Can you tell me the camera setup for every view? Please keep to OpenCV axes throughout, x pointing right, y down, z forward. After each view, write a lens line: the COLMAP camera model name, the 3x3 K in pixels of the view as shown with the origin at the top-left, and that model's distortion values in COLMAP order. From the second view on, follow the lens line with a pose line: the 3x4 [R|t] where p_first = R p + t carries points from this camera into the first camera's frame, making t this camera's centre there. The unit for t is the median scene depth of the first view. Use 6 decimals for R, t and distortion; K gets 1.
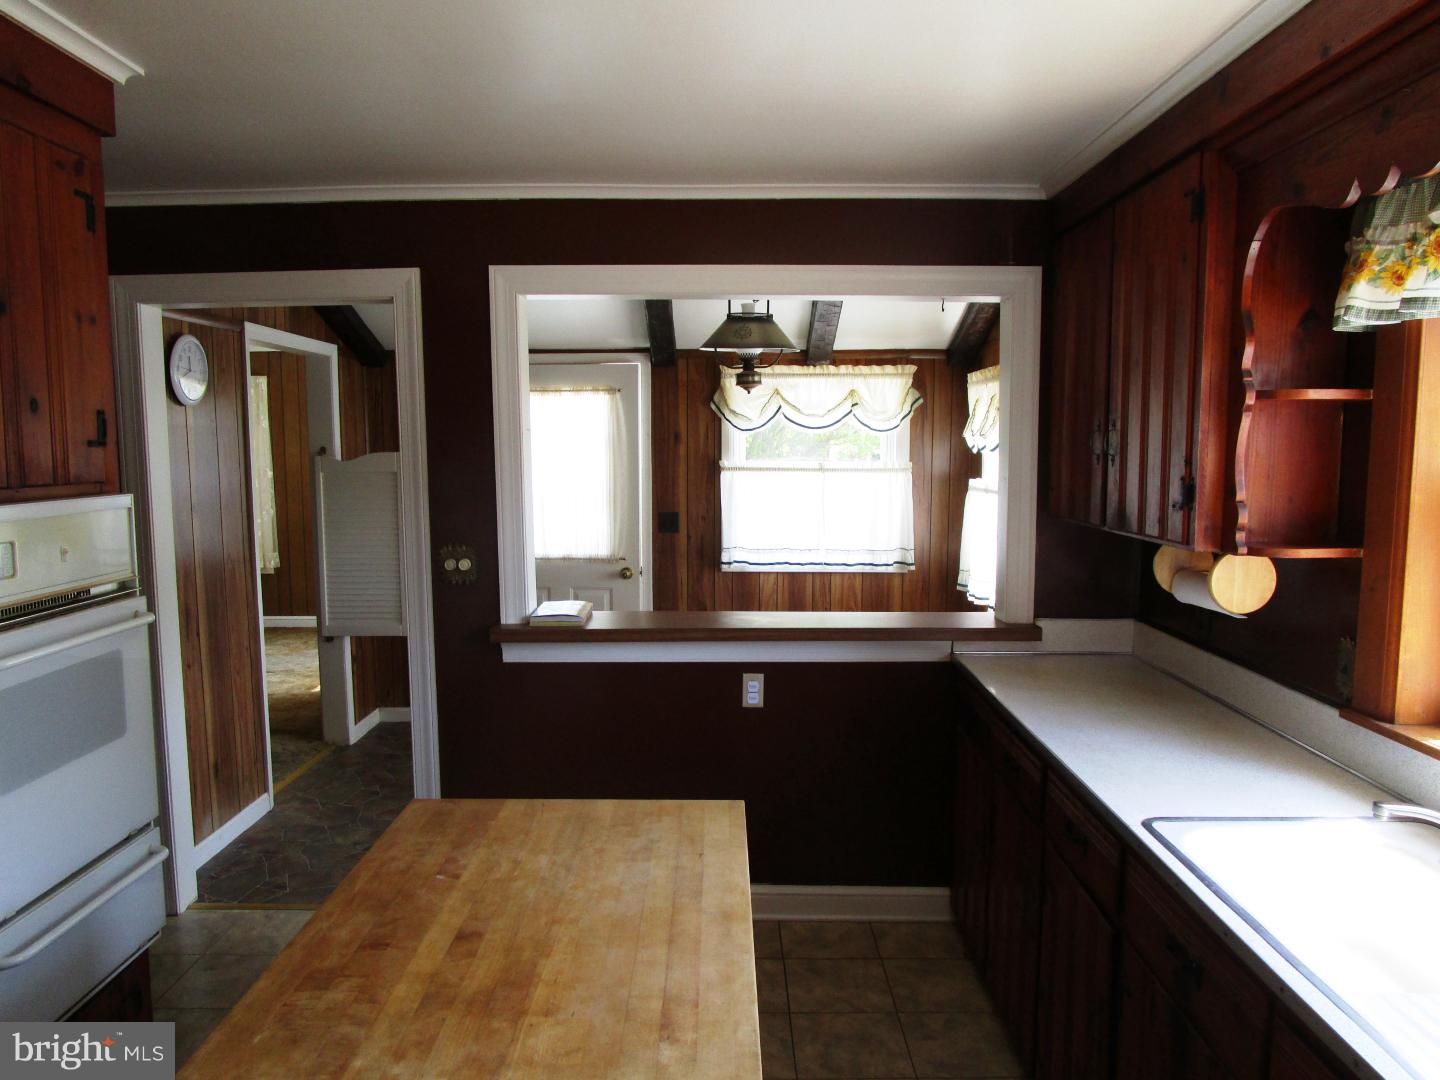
lens RADIAL K [[1021.1, 0, 720.4], [0, 1021.1, 541.5], [0, 0, 1]] dist [-0.032808, 0.011443]
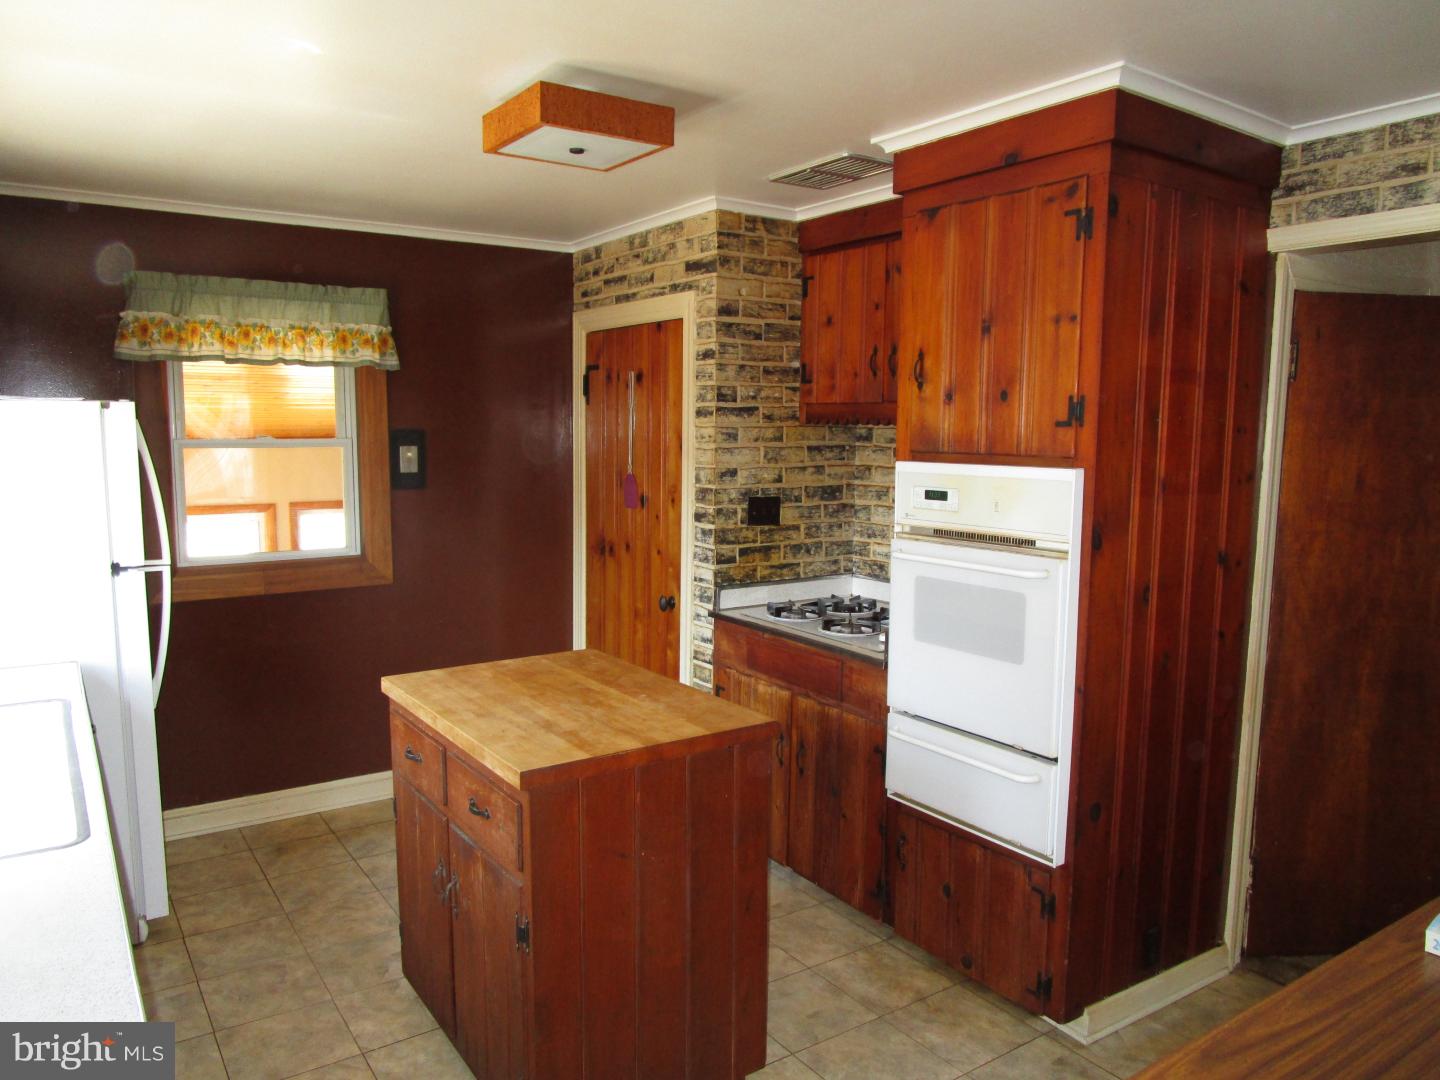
lens RADIAL K [[1021.1, 0, 715.5], [0, 1021.1, 544.0], [0, 0, 1]] dist [-0.032808, 0.011443]
pose [[-0.820244, 0.061473, -0.568701, 0.527619], [-0.065973, 0.977407, 0.200804, -0.228899], [0.568196, 0.202227, -0.797657, 2.323231]]
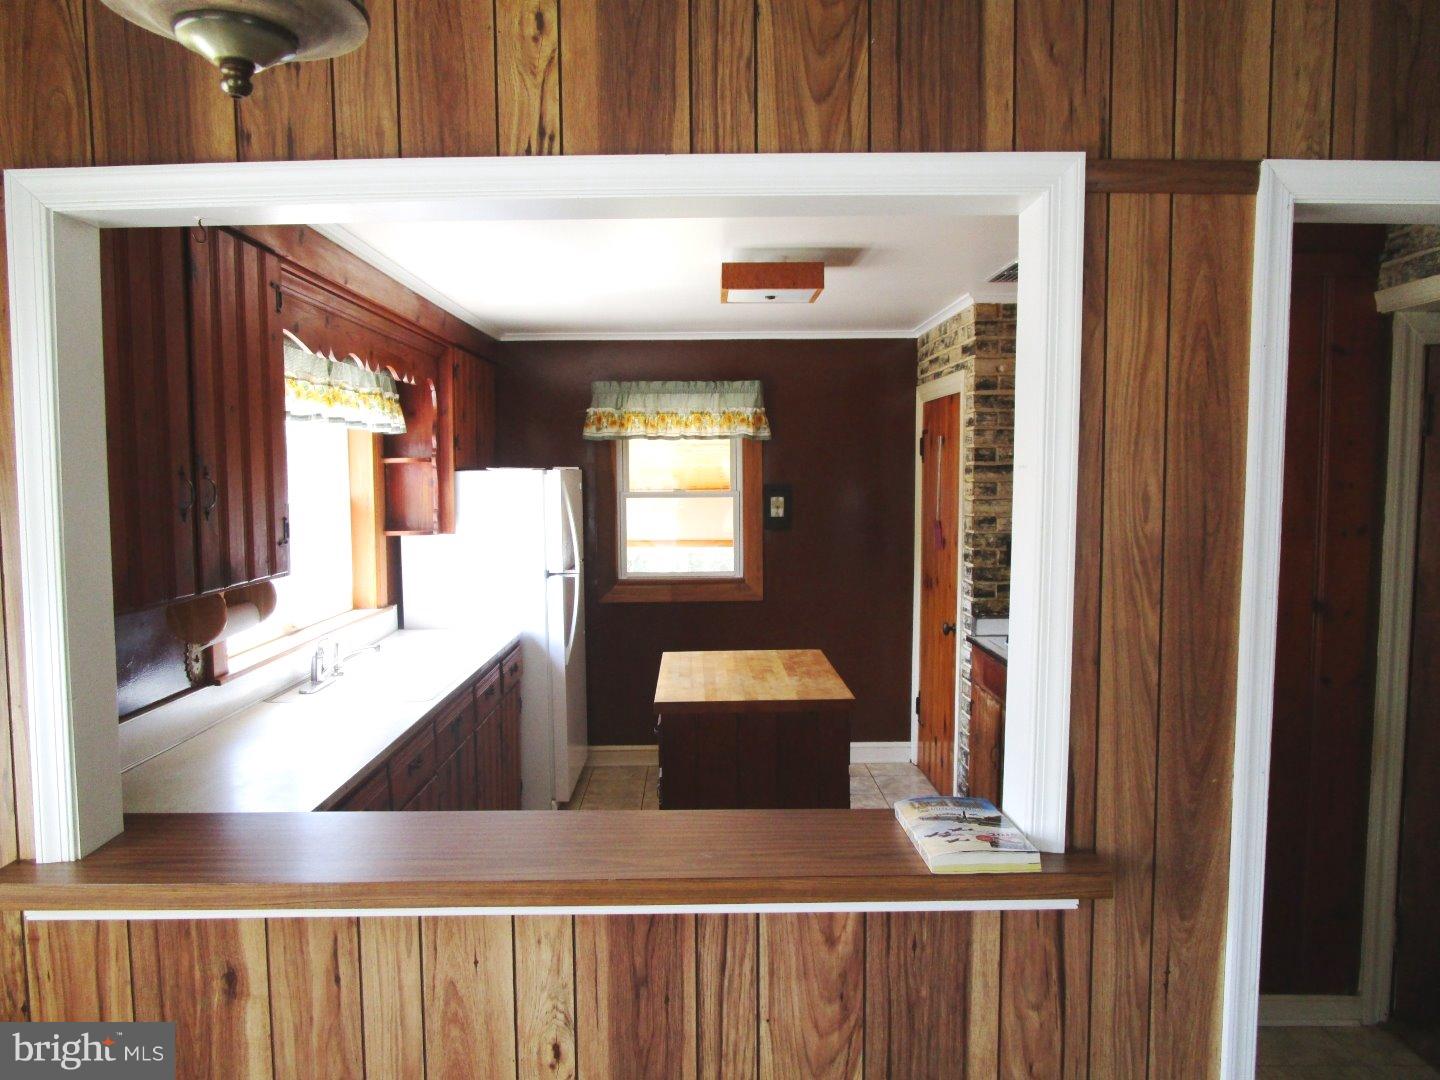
lens RADIAL K [[1021.1, 0, 724.5], [0, 1021.1, 545.7], [0, 0, 1]] dist [-0.032808, 0.011443]
pose [[-0.999358, 0.009613, -0.034508, 0.181588], [0.003390, 0.984377, 0.176039, -0.300086], [0.035661, 0.175809, -0.983778, 2.840319]]
